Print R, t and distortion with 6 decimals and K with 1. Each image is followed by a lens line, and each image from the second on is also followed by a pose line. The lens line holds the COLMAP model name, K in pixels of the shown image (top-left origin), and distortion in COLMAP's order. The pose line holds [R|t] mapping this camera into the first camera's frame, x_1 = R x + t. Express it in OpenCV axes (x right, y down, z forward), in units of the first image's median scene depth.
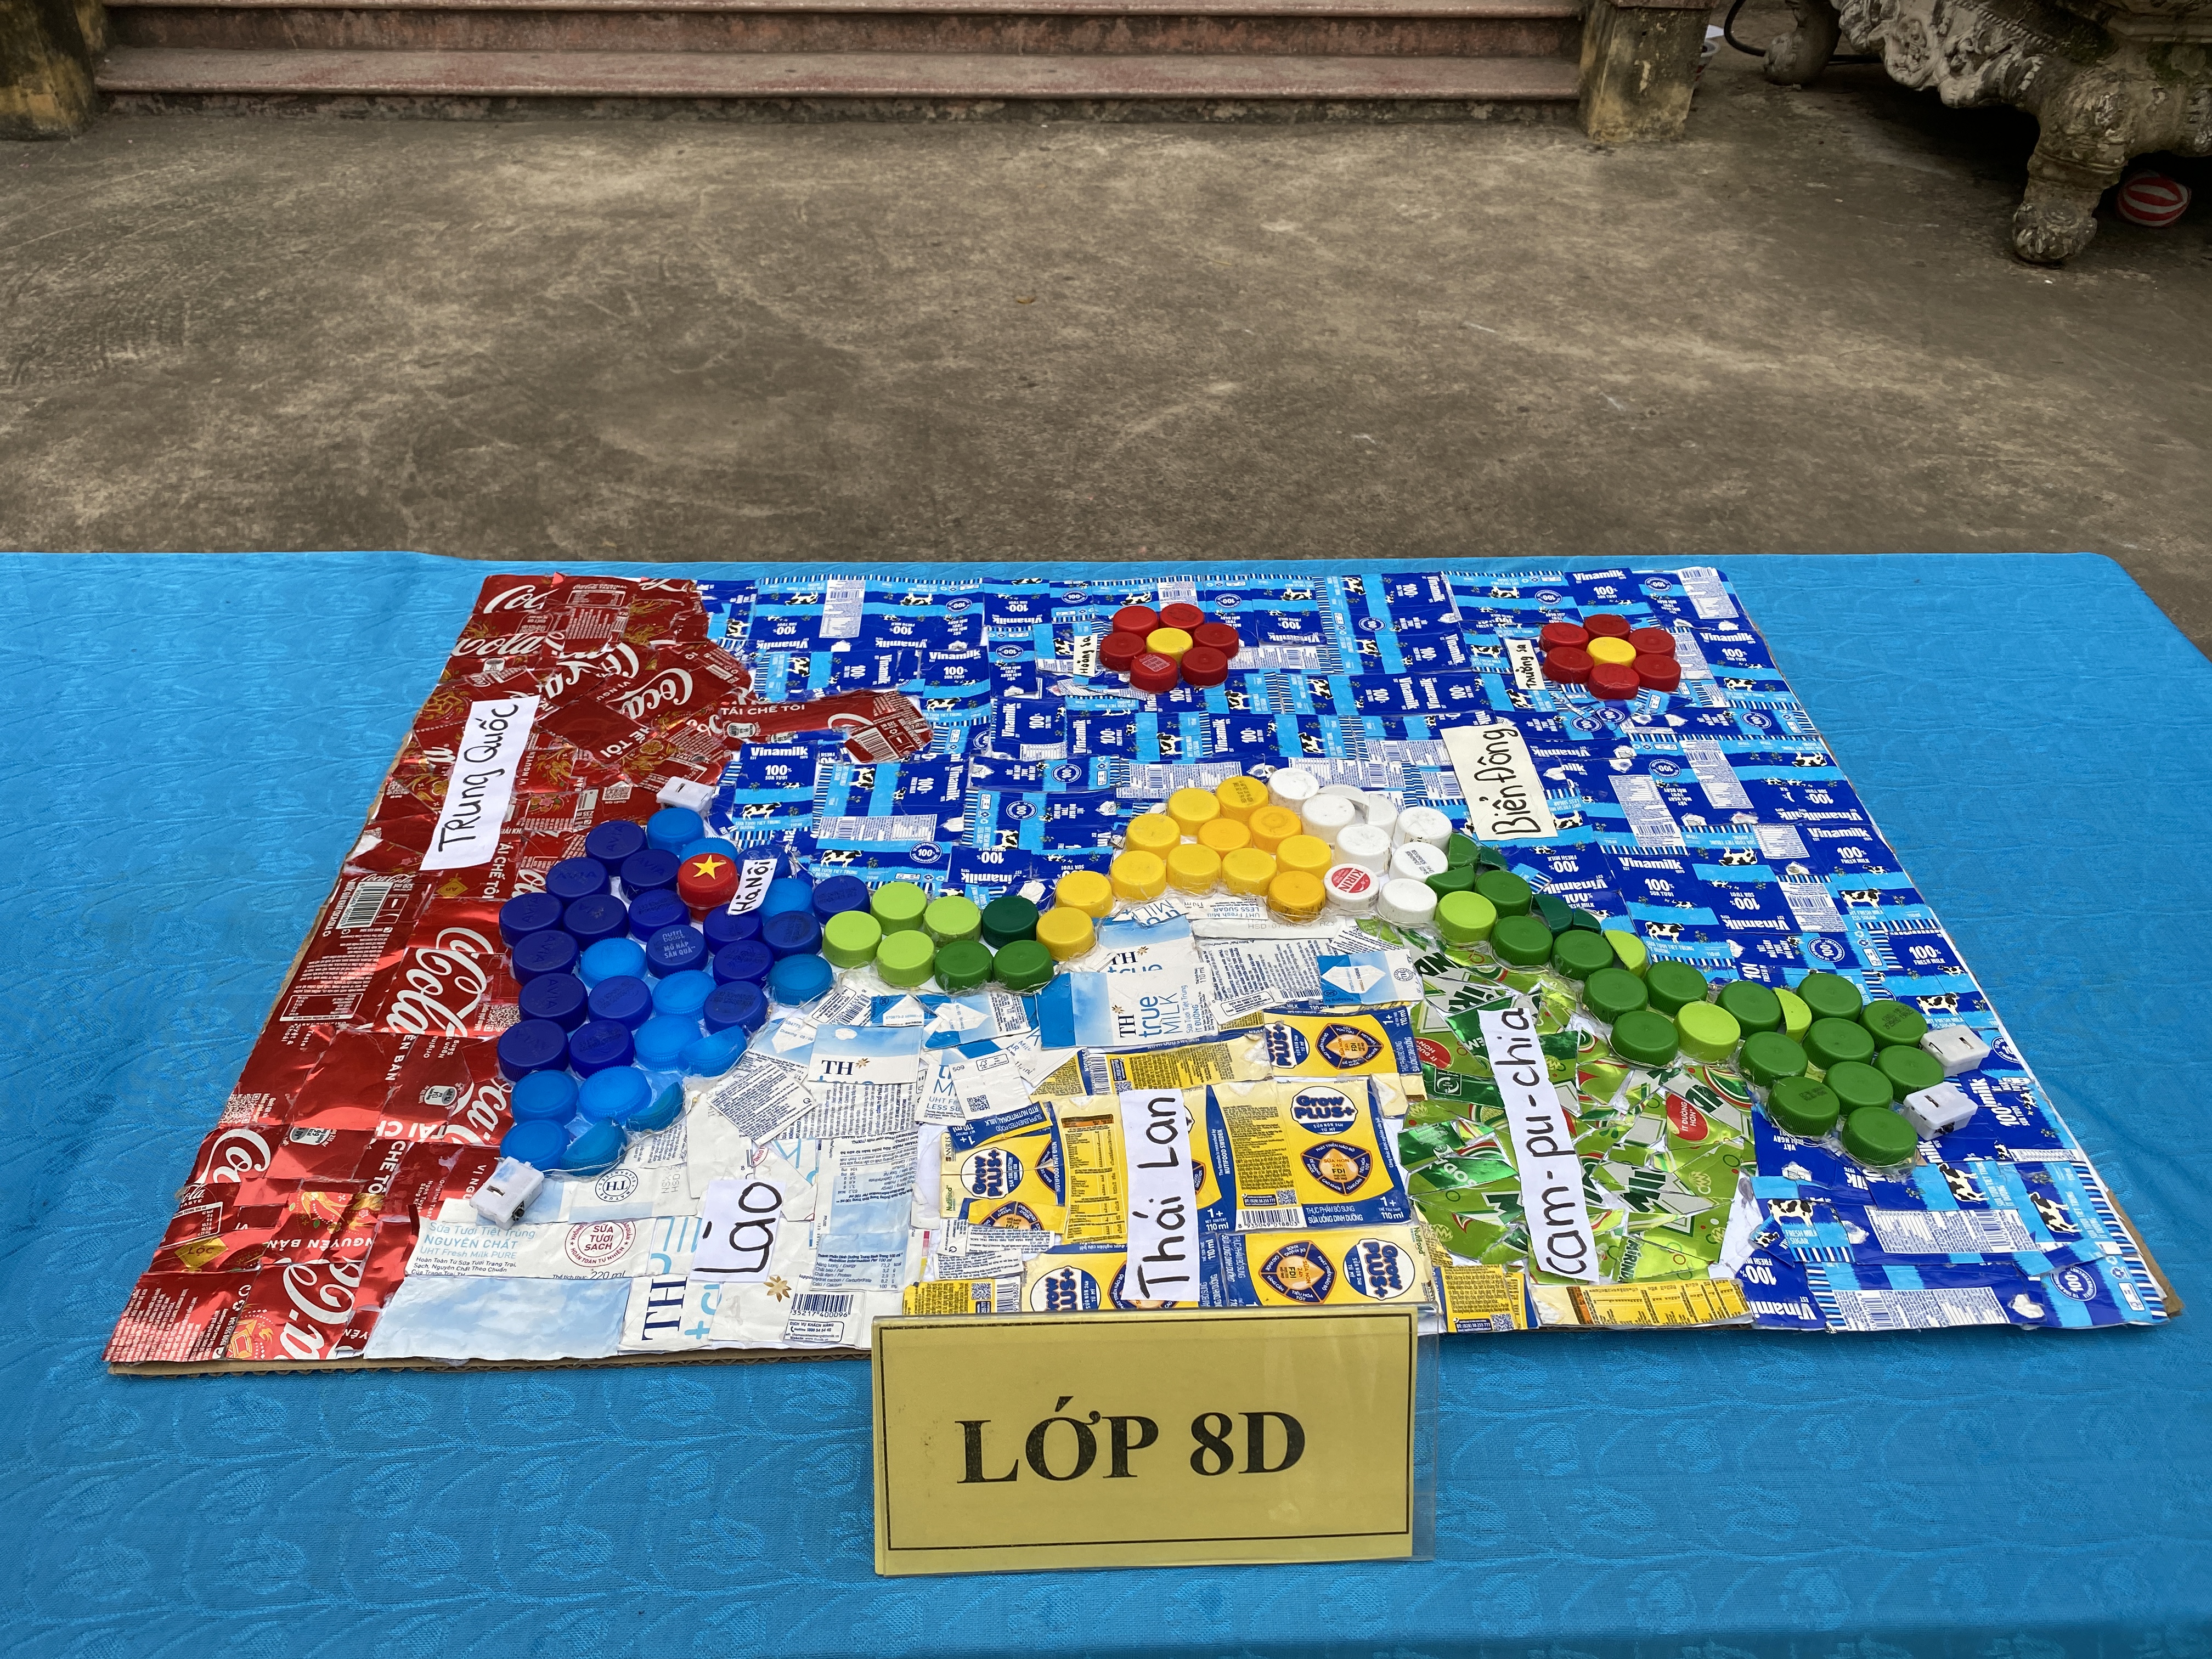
lens RADIAL K [[1697.6, 0, 1114.0], [0, 1697.6, 810.5], [0, 0, 1]] dist [0.018499, -0.023193]
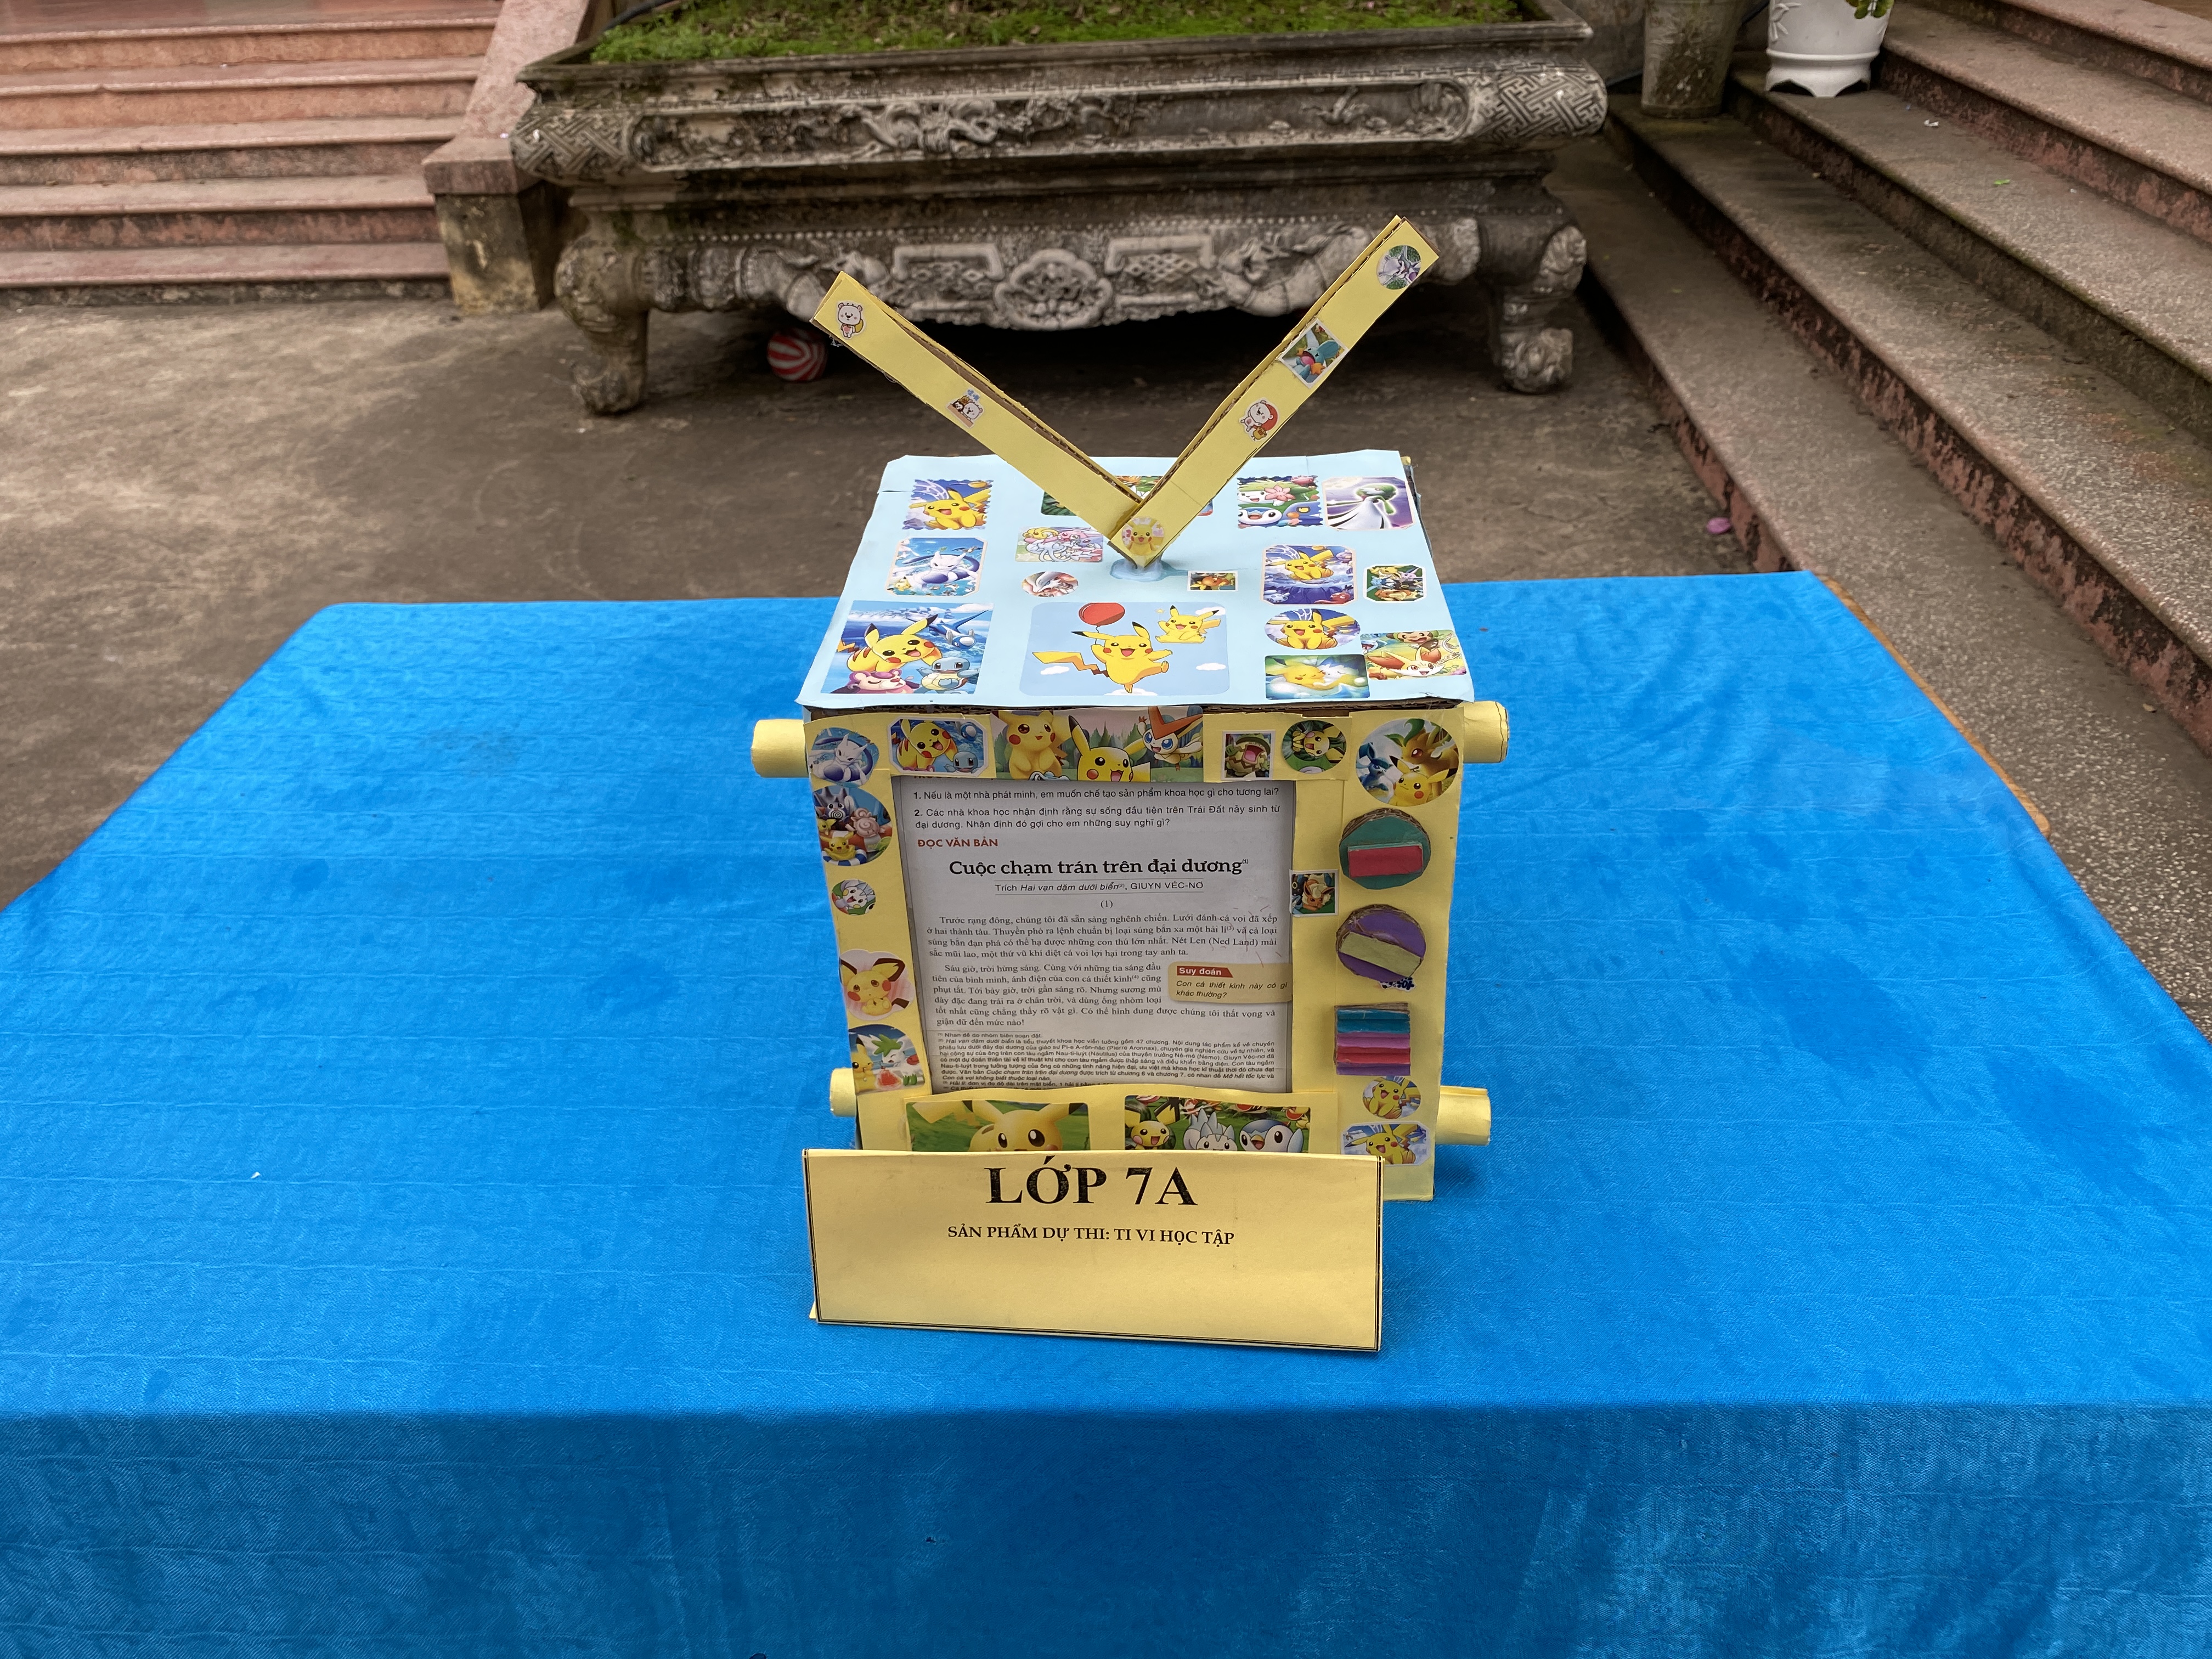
lens RADIAL K [[1697.6, 0, 1097.9], [0, 1697.6, 831.0], [0, 0, 1]] dist [0.018499, -0.023193]
pose [[0.990281, 0.019035, -0.137774, 0.830336], [-0.031271, 0.995700, -0.087200, 0.018575], [0.135522, 0.090661, 0.986618, 0.010538]]
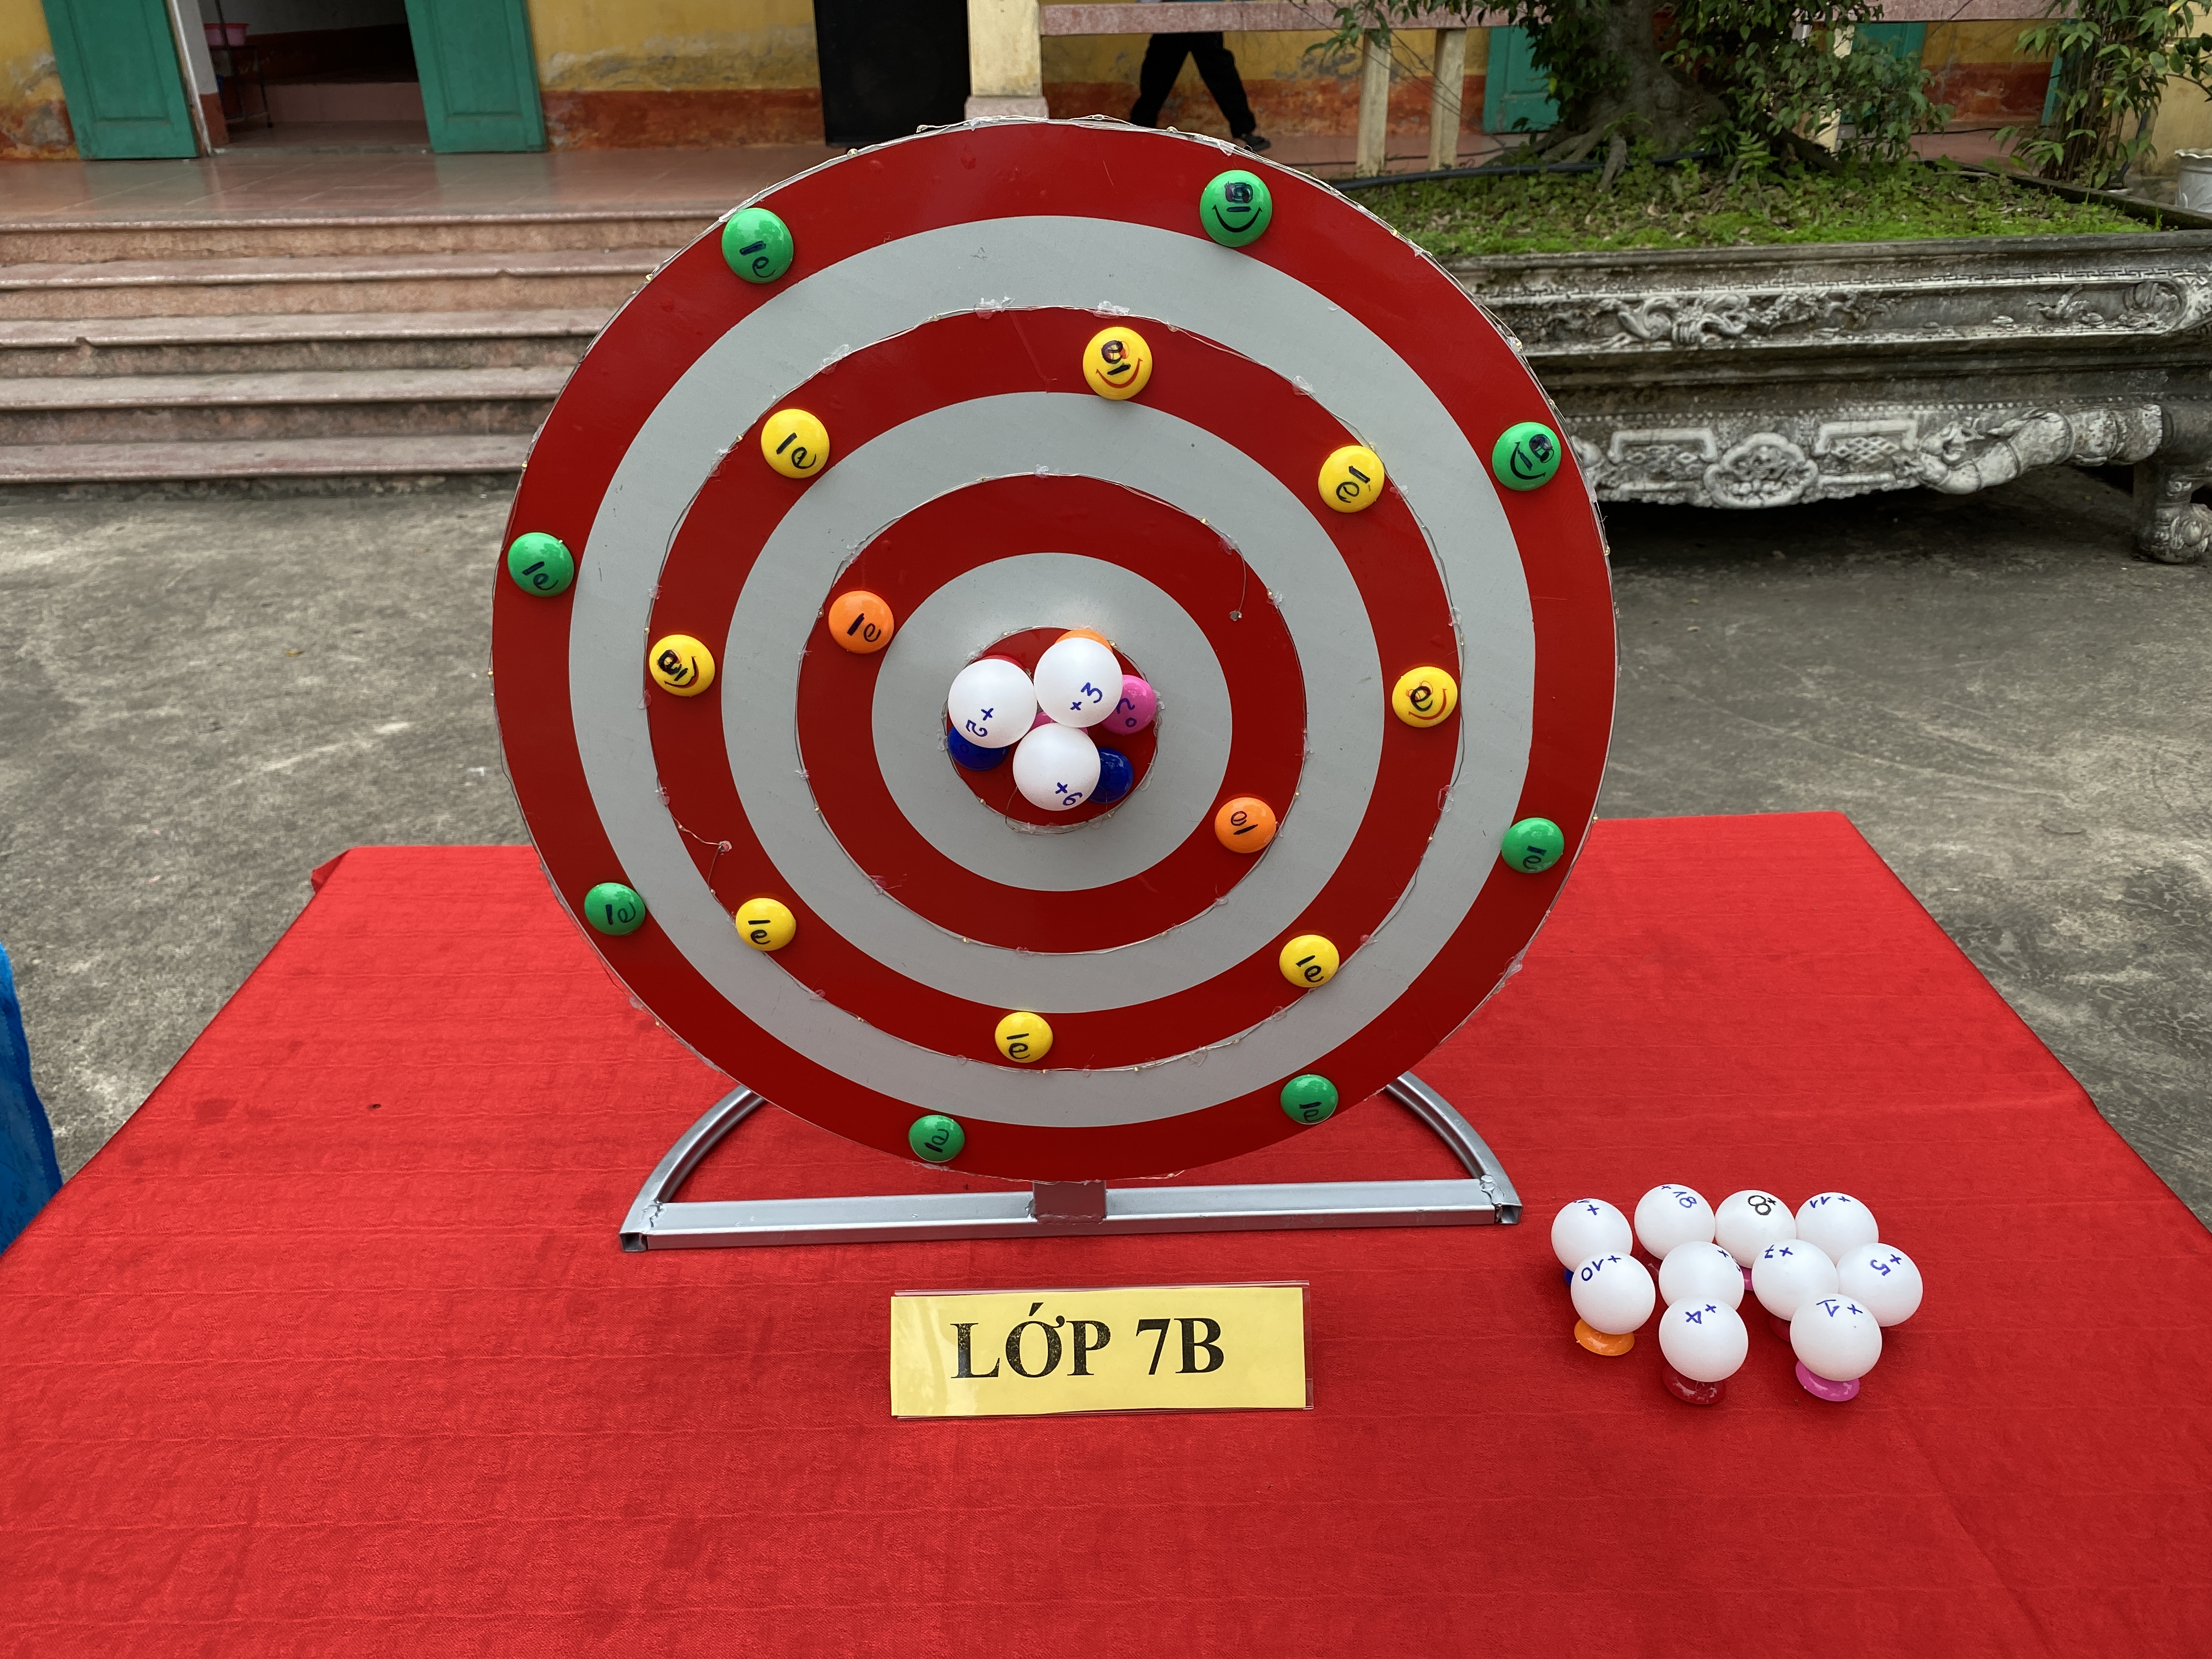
lens RADIAL K [[1697.6, 0, 1099.4], [0, 1697.6, 826.7], [0, 0, 1]] dist [0.018499, -0.023193]
pose [[0.999440, -0.023681, -0.023639, 0.372672], [0.018990, 0.983118, -0.181982, 0.011185], [0.027549, 0.181431, 0.983018, -0.020576]]
